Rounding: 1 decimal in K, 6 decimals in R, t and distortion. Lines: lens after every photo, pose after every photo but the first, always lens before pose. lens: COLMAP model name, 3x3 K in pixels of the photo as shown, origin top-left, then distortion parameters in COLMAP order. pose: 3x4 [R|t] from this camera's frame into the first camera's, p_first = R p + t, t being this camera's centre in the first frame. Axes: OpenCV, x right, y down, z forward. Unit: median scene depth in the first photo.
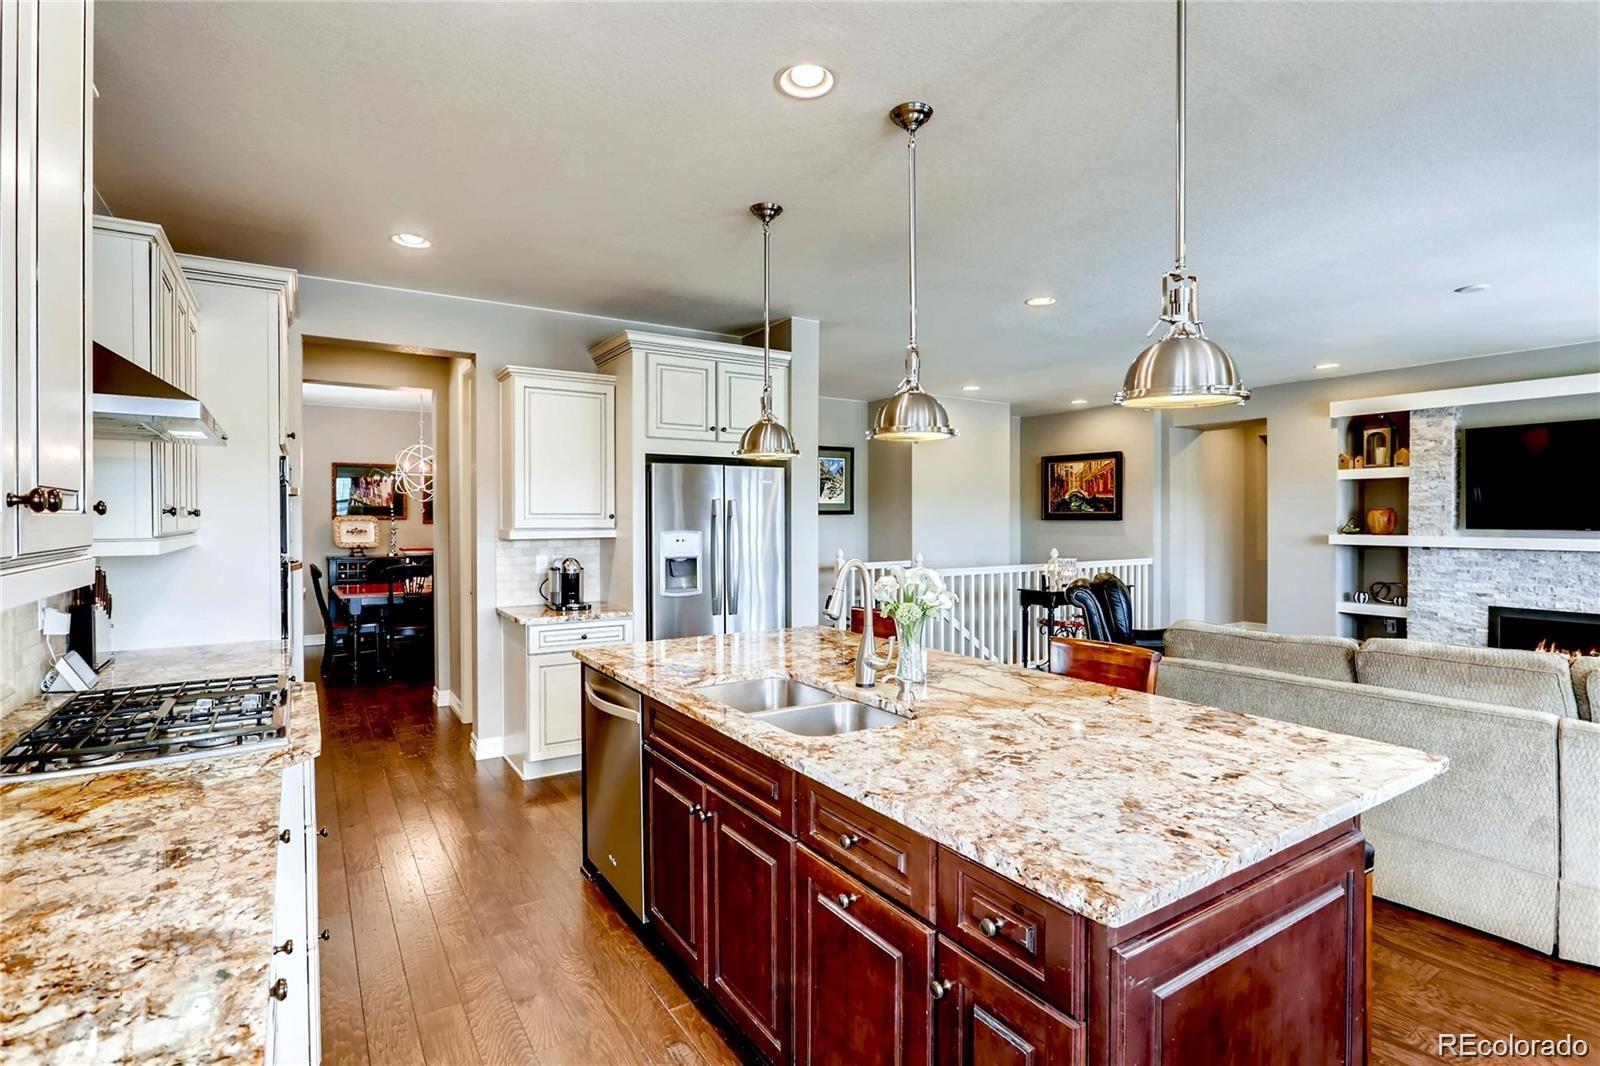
lens RADIAL K [[761.7, 0, 798.0], [0, 761.7, 522.7], [0, 0, 1]] dist [-0.008481, 0.001295]
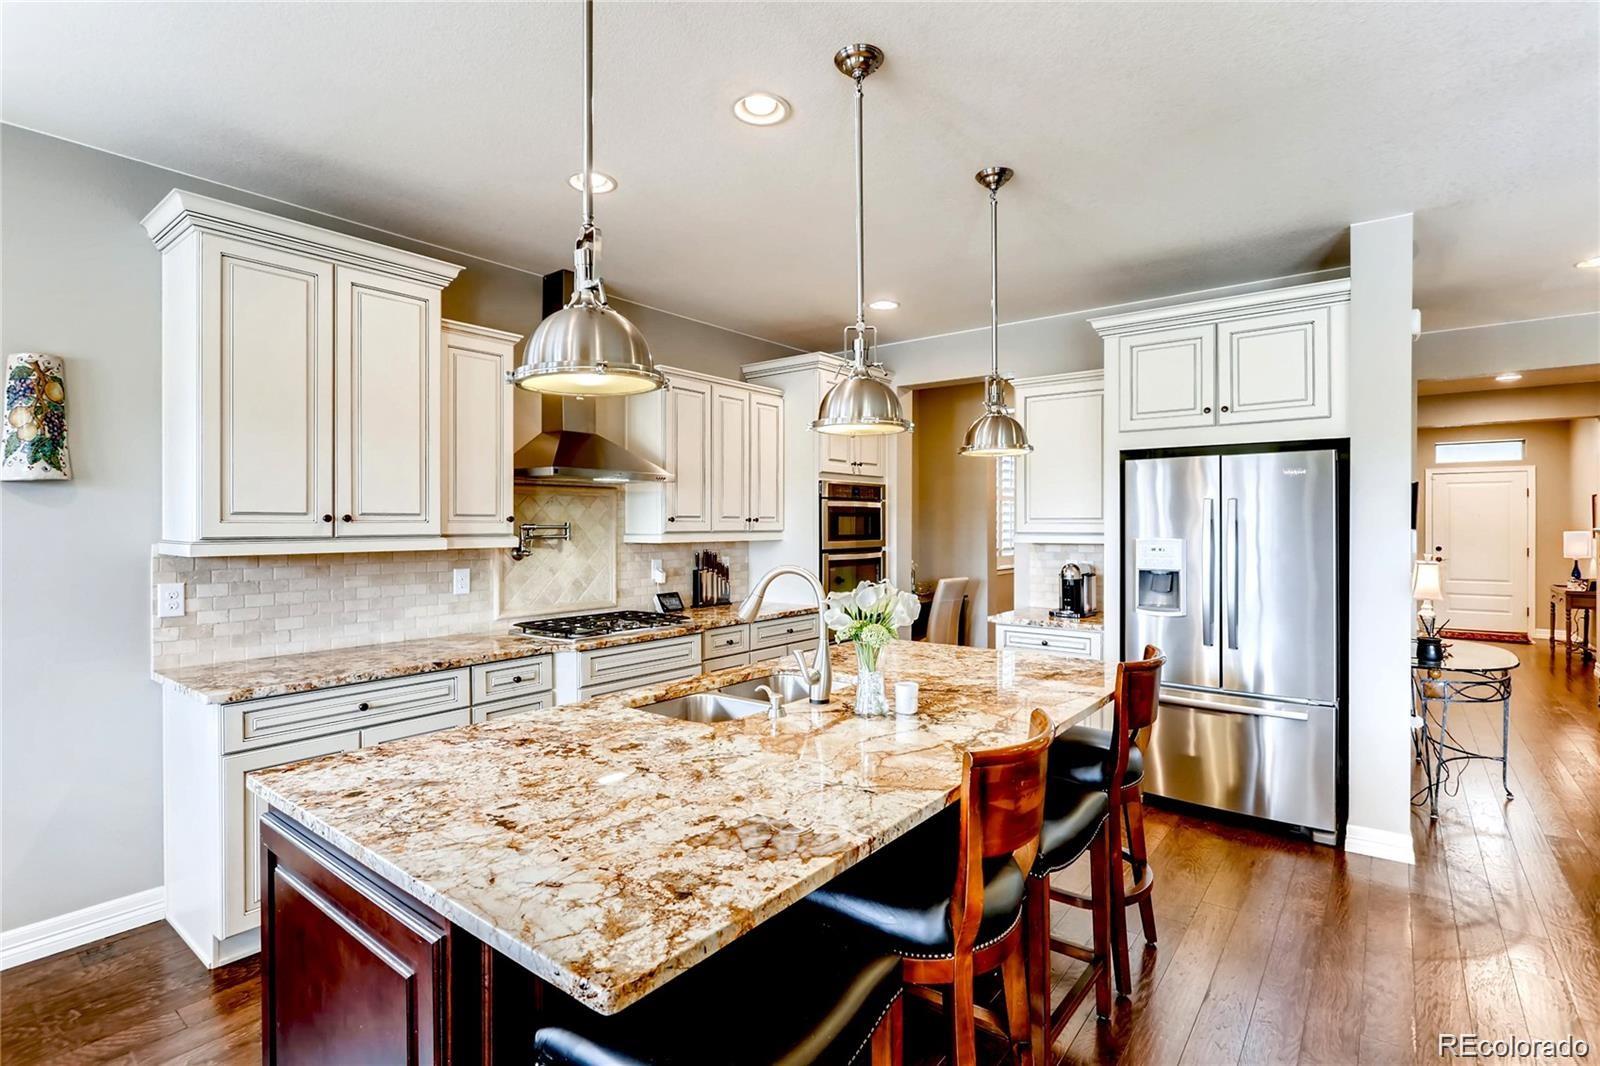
lens RADIAL K [[761.7, 0, 804.0], [0, 761.7, 531.5], [0, 0, 1]] dist [-0.008481, 0.001295]
pose [[0.331651, 0.010815, -0.943340, 1.386282], [-0.004309, 0.999941, 0.009949, -0.009380], [0.943392, 0.000765, 0.331678, 0.955650]]
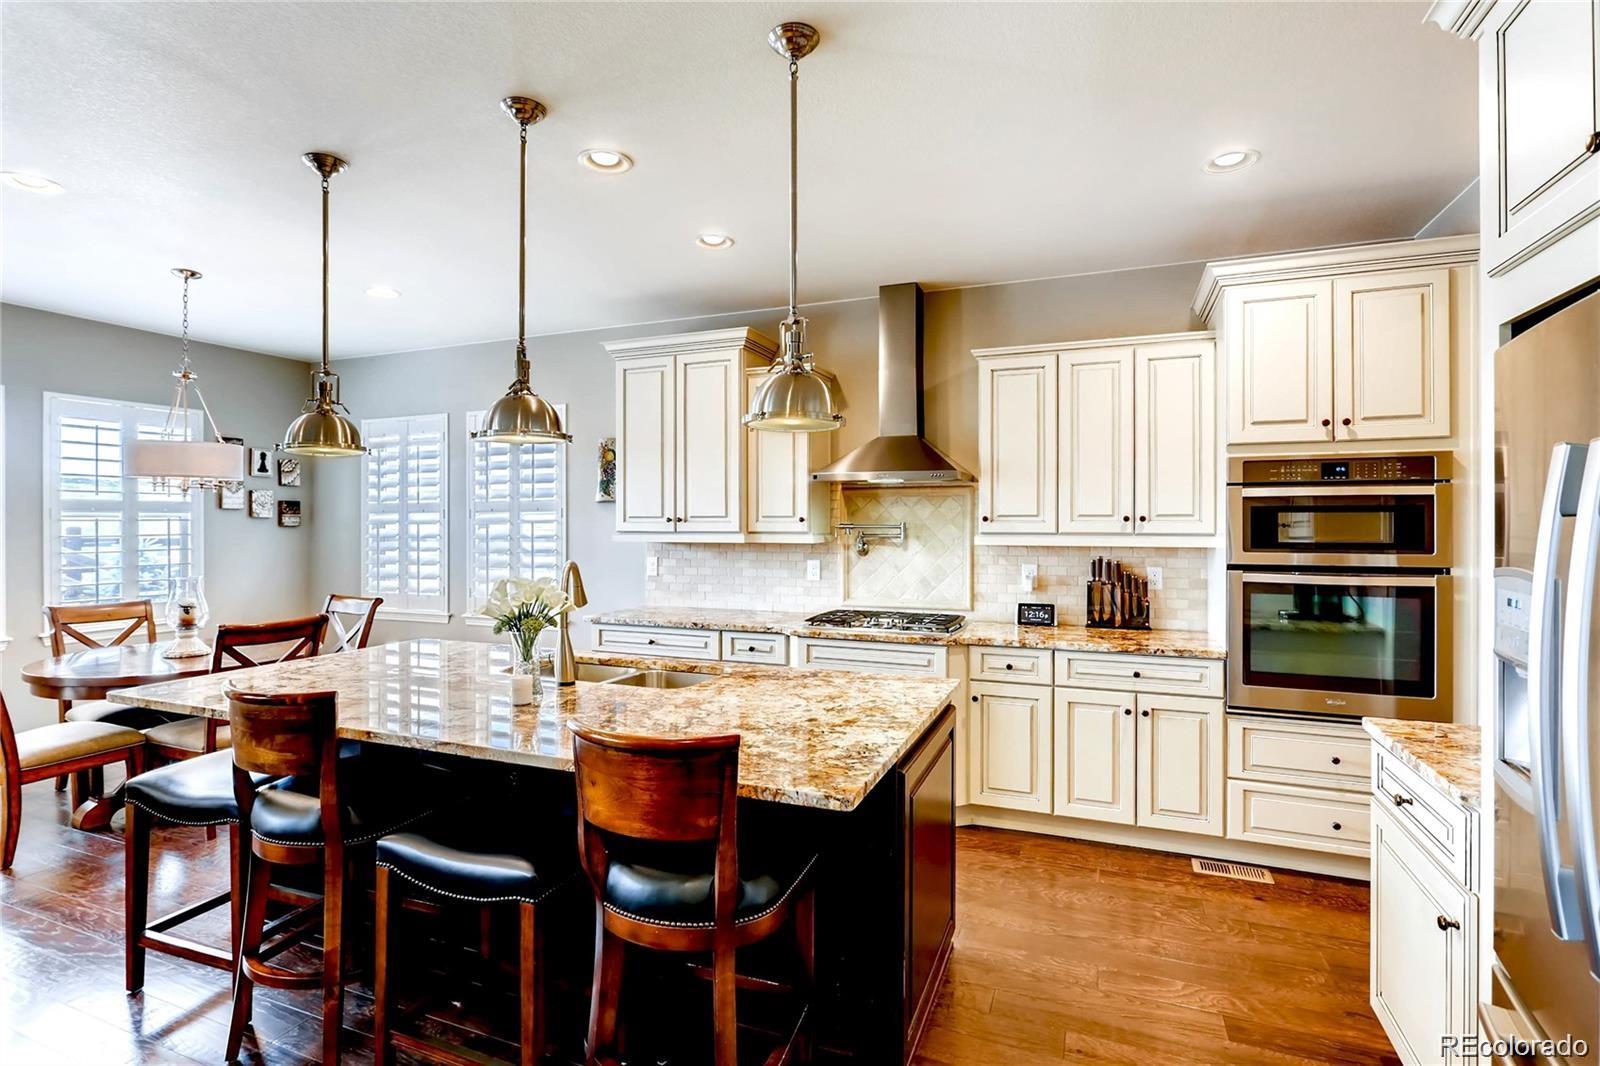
lens RADIAL K [[761.7, 0, 802.1], [0, 761.7, 526.1], [0, 0, 1]] dist [-0.008481, 0.001295]
pose [[-0.813281, 0.001943, -0.581868, 0.627675], [-0.003151, 0.999965, 0.007743, -0.016758], [0.581863, 0.008131, -0.813246, 2.856017]]
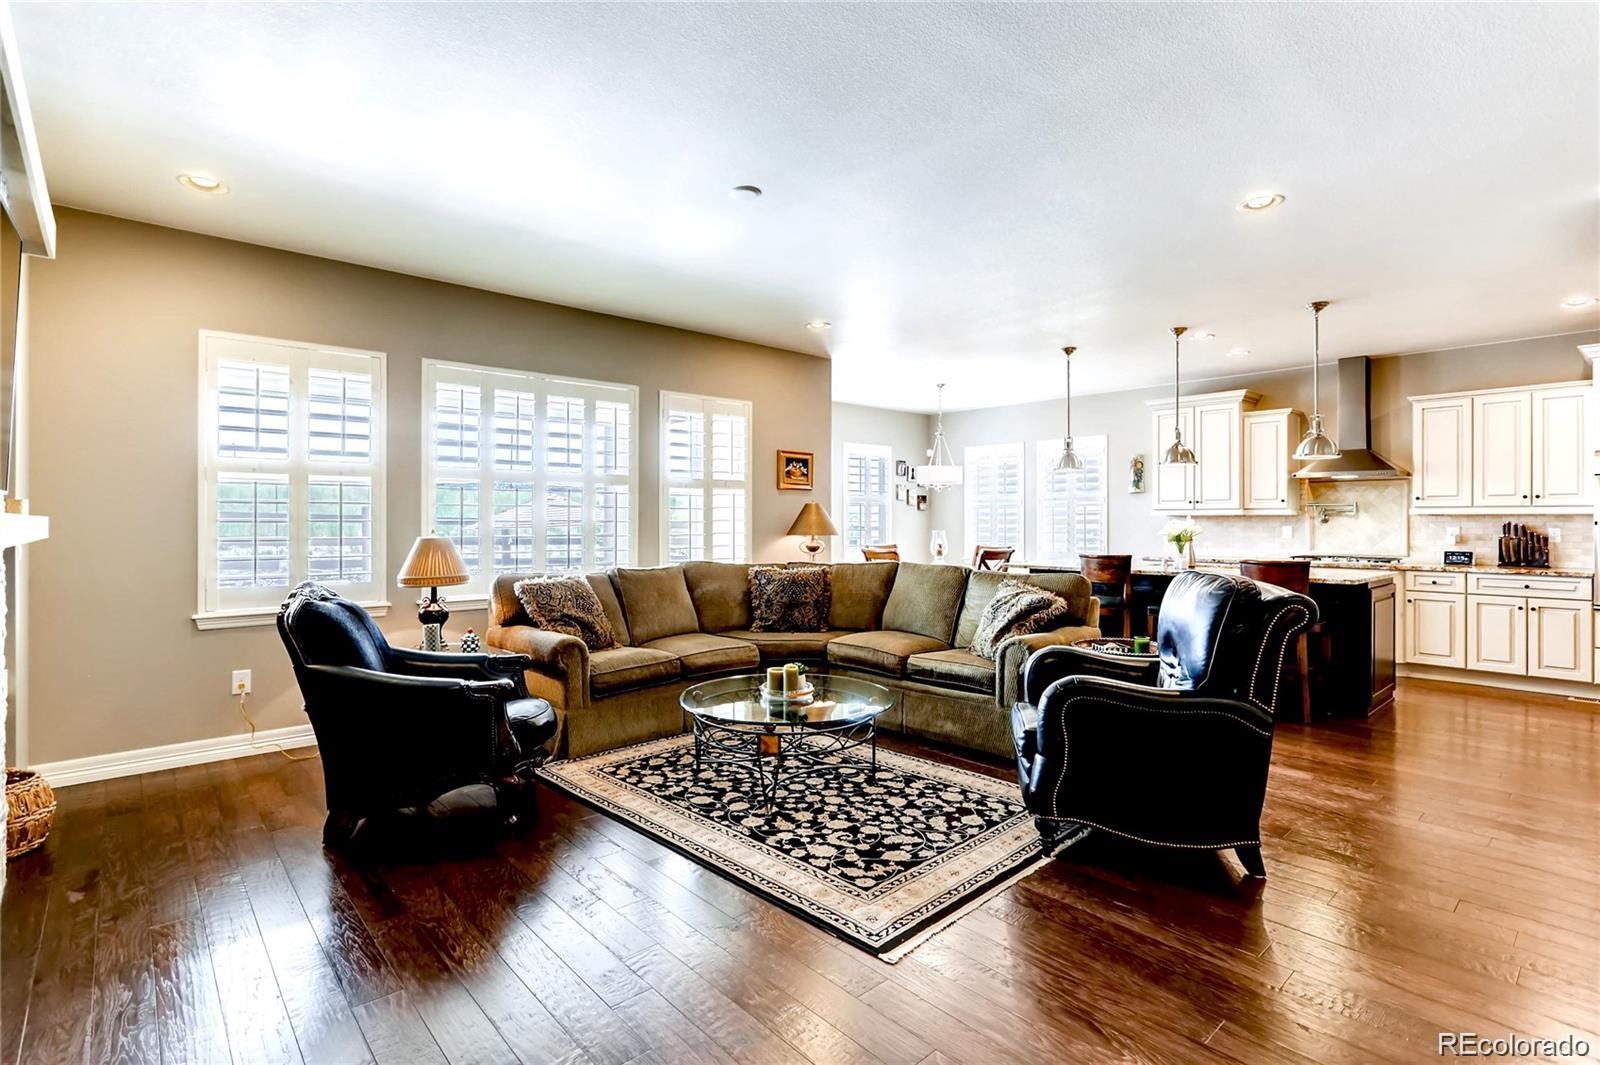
lens RADIAL K [[761.7, 0, 792.0], [0, 761.7, 517.6], [0, 0, 1]] dist [-0.008481, 0.001295]
pose [[-0.989090, -0.003192, -0.147280, 2.441863], [-0.003361, 0.999994, 0.000898, 0.077502], [0.147277, 0.001383, -0.989094, 4.547175]]
